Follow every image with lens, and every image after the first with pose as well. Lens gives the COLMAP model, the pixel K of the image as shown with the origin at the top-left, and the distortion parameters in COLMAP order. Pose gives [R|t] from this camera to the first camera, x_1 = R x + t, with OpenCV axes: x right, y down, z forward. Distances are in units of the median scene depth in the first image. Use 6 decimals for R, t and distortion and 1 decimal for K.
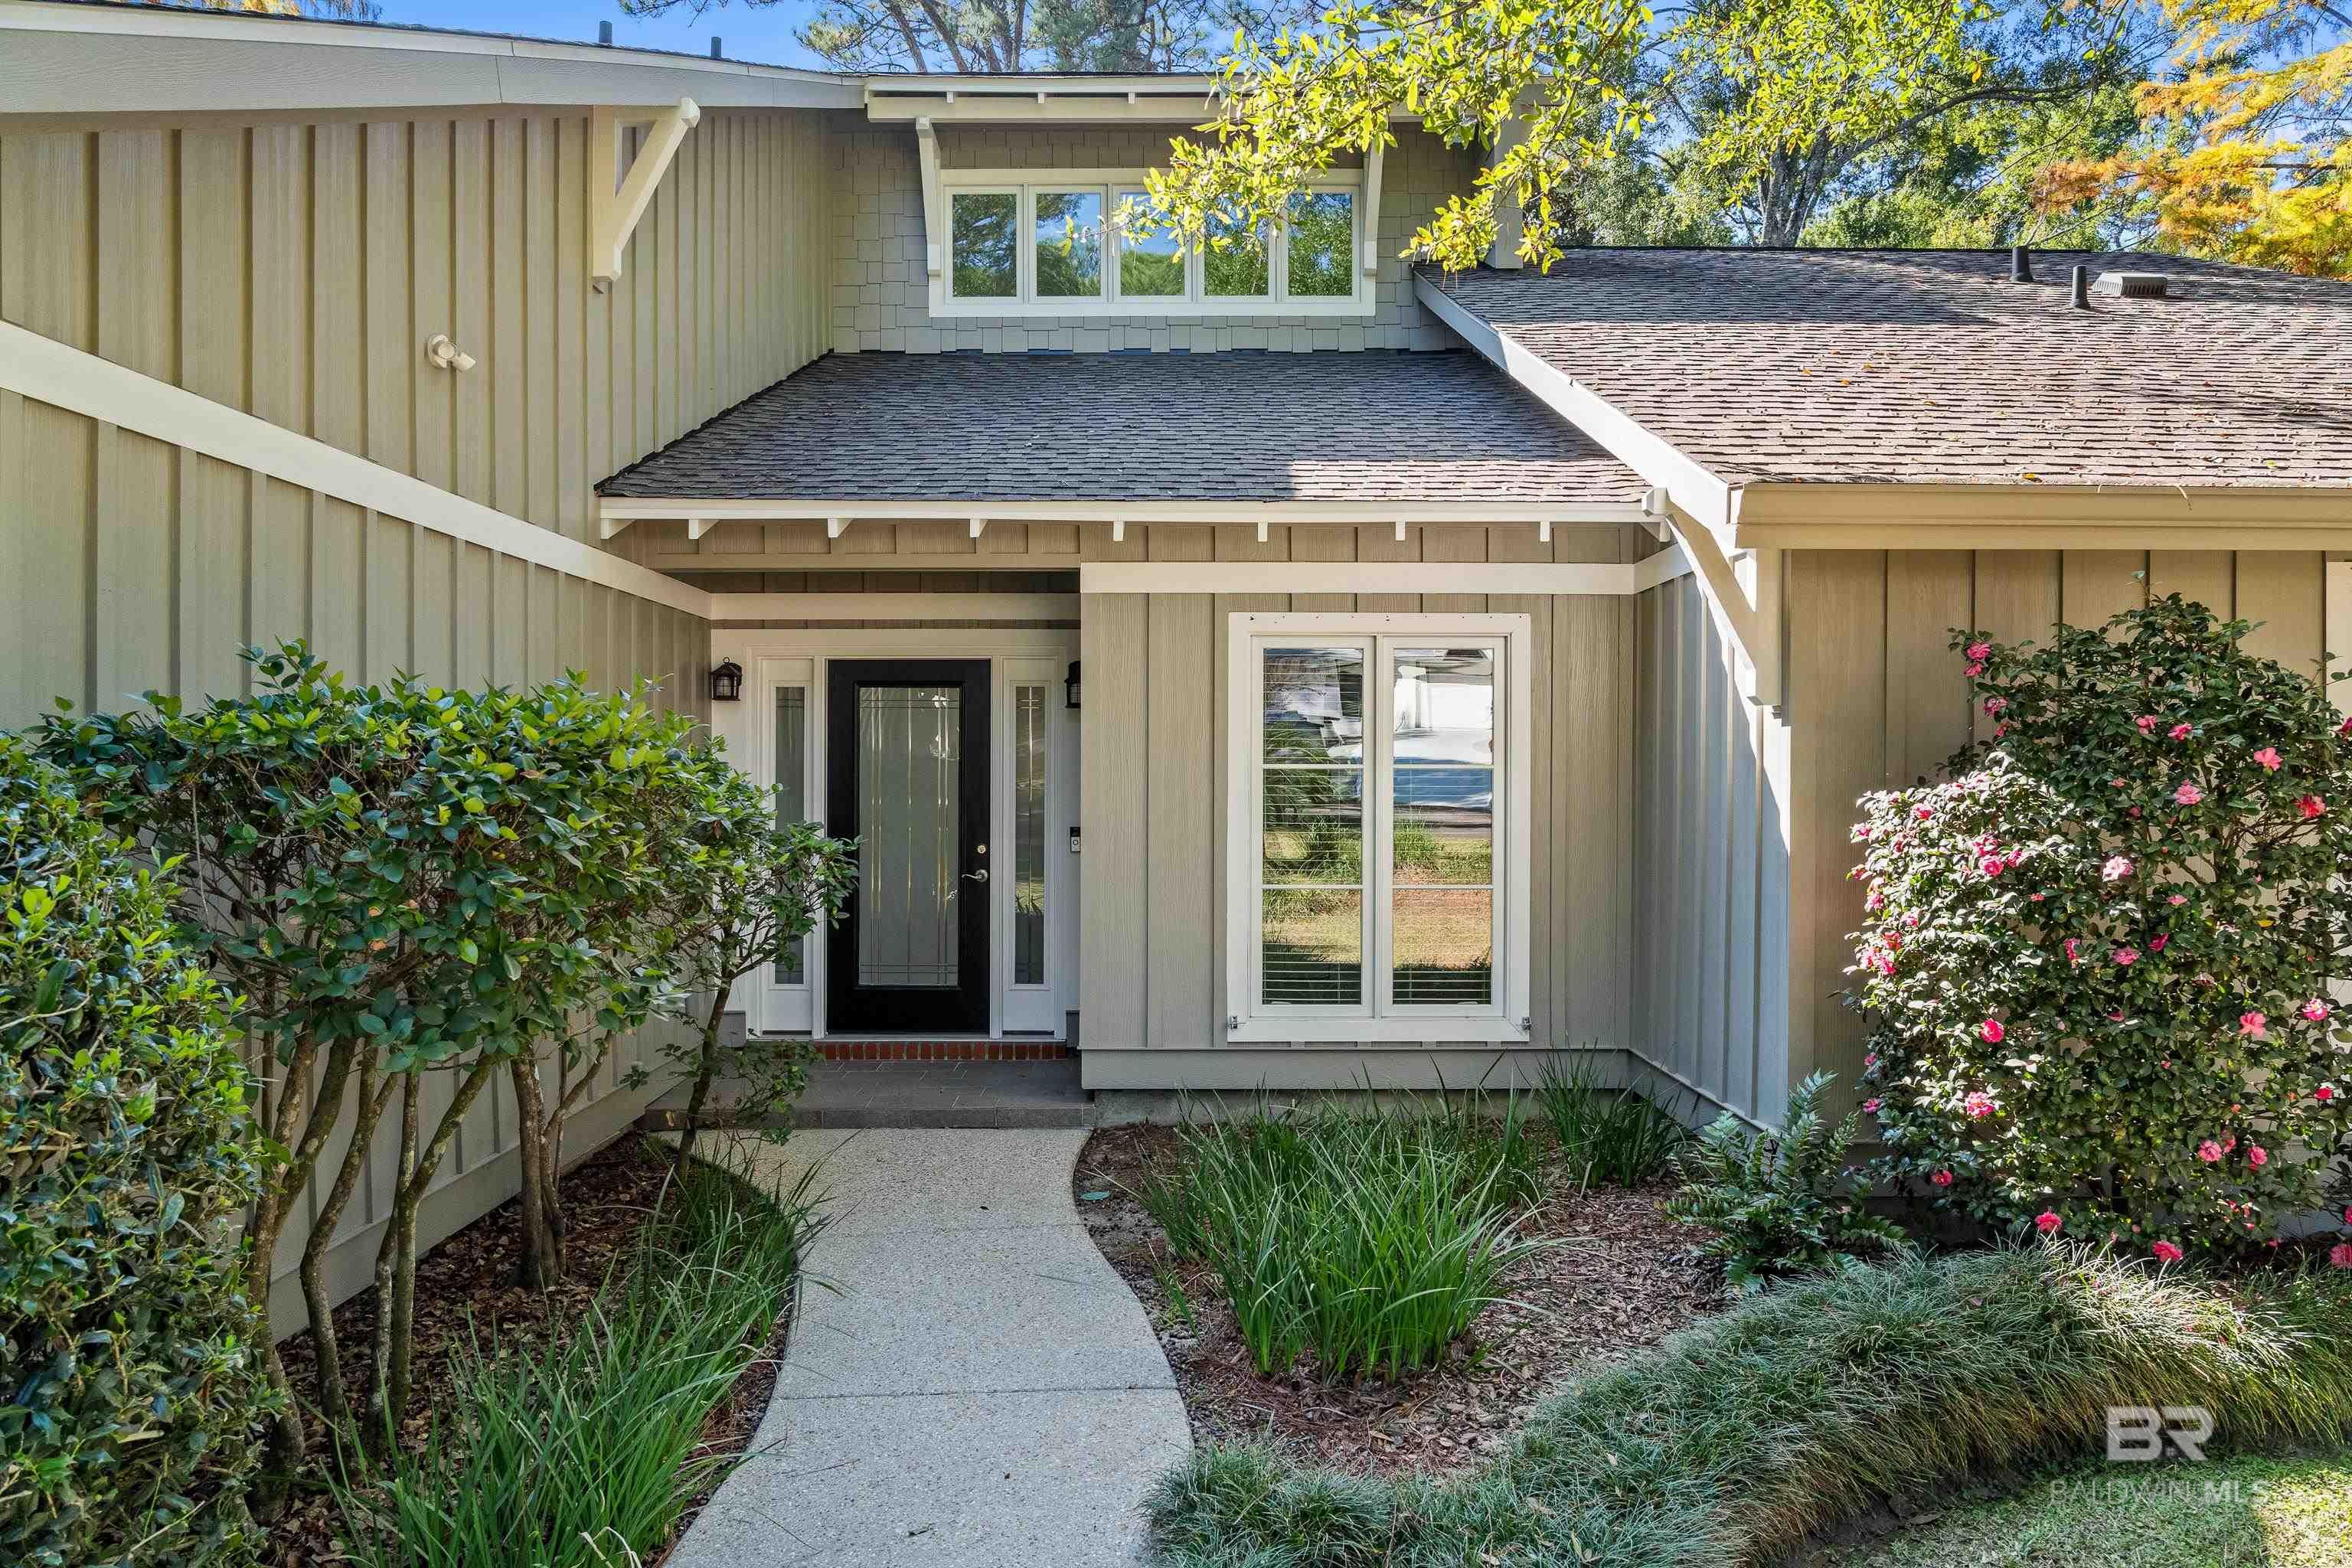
lens RADIAL K [[1624.2, 0, 1176.0], [0, 1624.2, 784.0], [0, 0, 1]] dist [-0.009056, -0.002358]
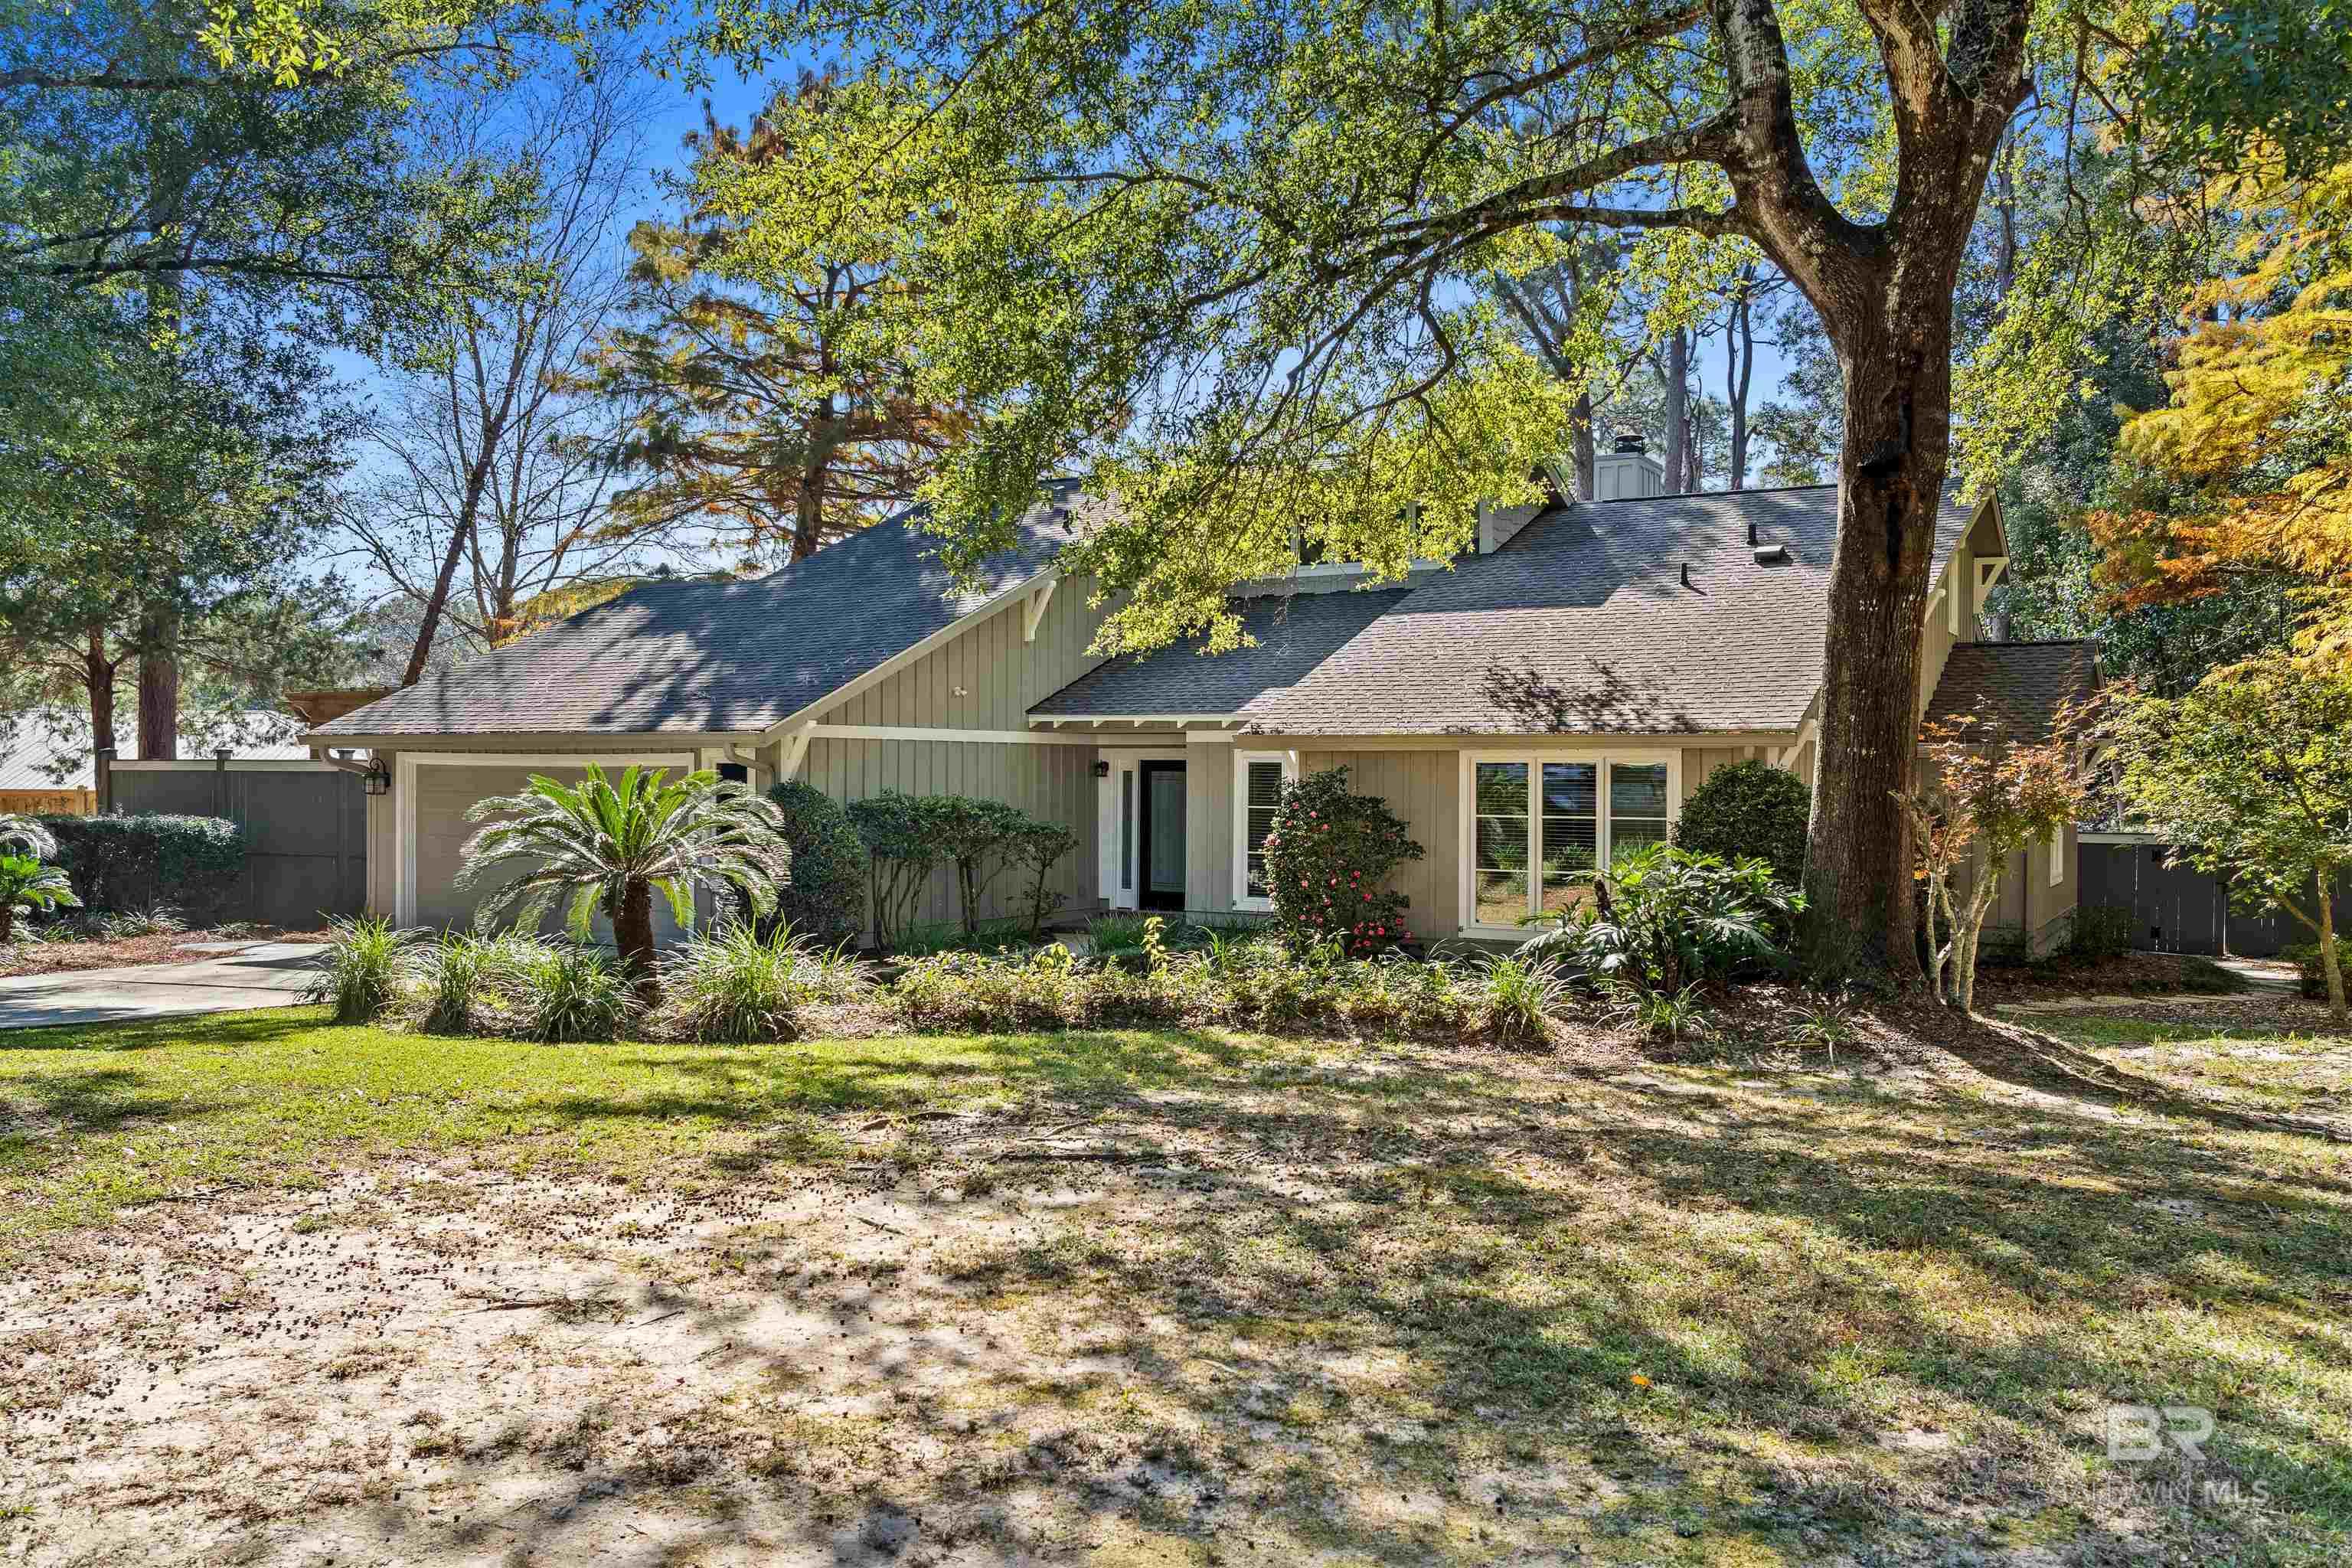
lens RADIAL K [[1841.6, 0, 1171.3], [0, 1841.6, 857.3], [0, 0, 1]] dist [-0.000477, -0.000699]
pose [[0.860997, 0.027324, -0.507875, 1.277992], [-0.006909, 0.999092, 0.042039, -0.047335], [0.508563, -0.032686, 0.860404, -1.429627]]
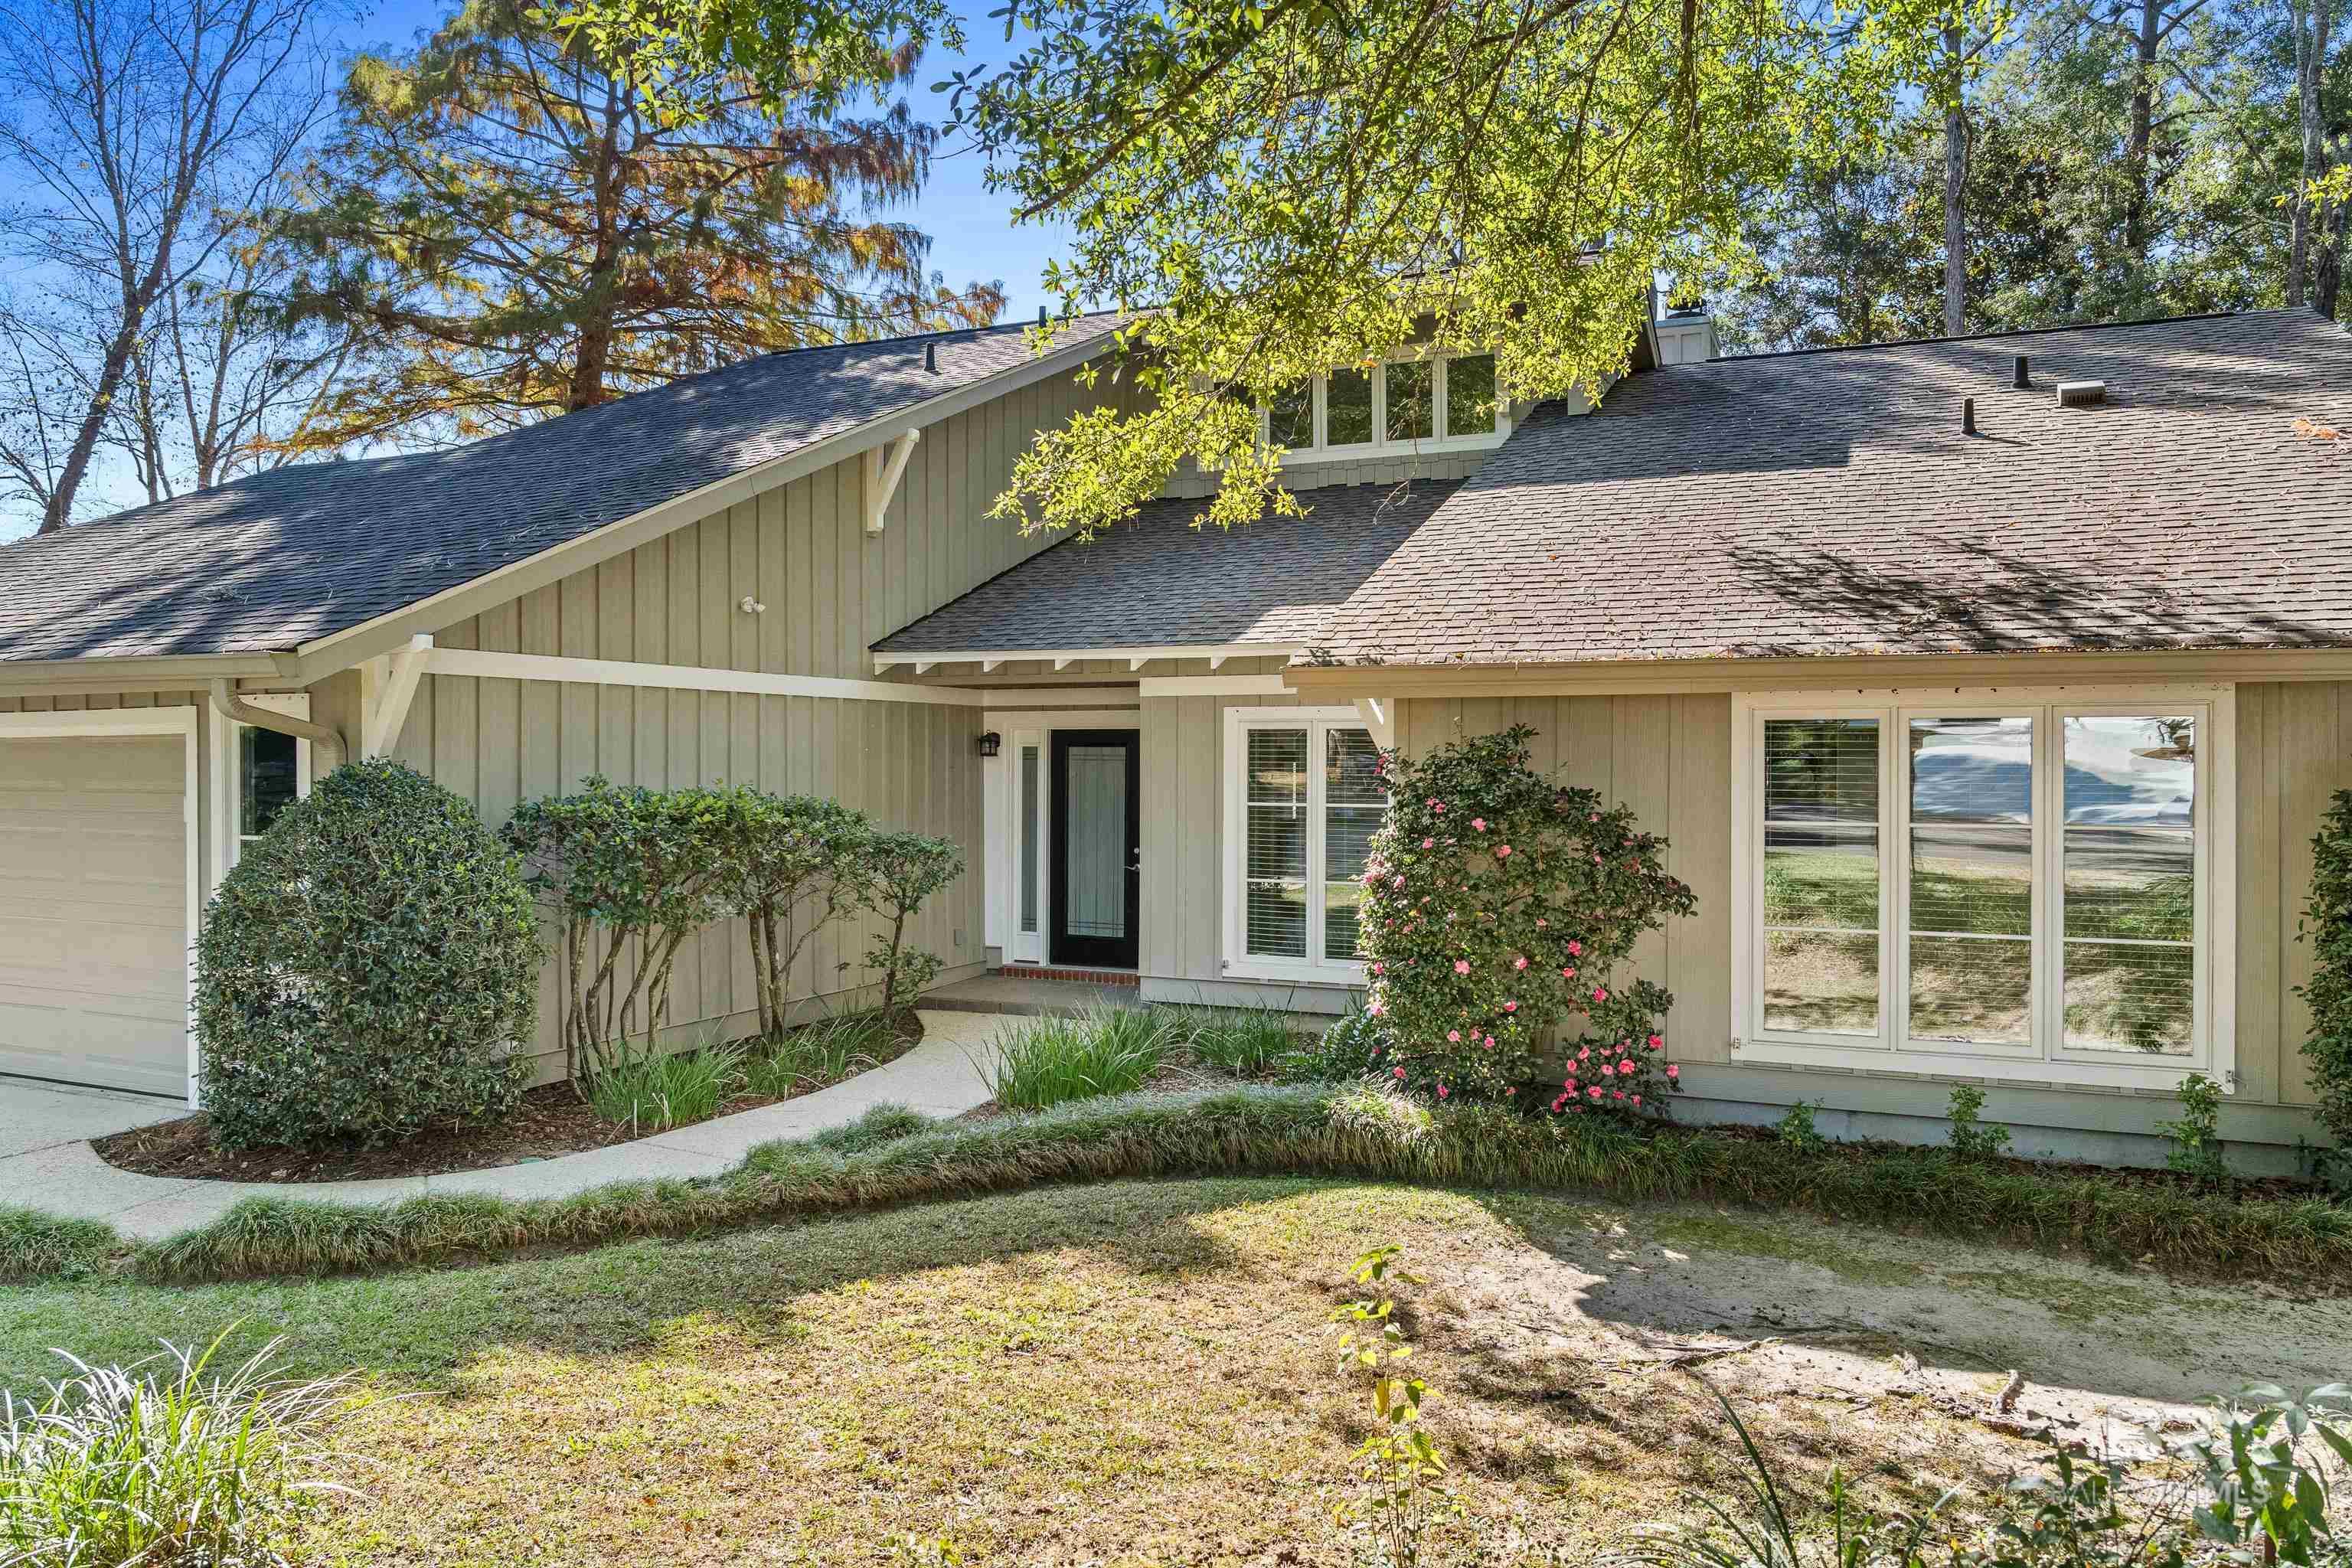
lens RADIAL K [[1624.2, 0, 1176.0], [0, 1624.2, 784.0], [0, 0, 1]] dist [-0.009056, -0.002358]
pose [[0.913622, 0.006860, -0.406506, 0.549496], [-0.002780, 0.999940, 0.010626, -0.040718], [0.406555, -0.008578, 0.913586, -0.409929]]
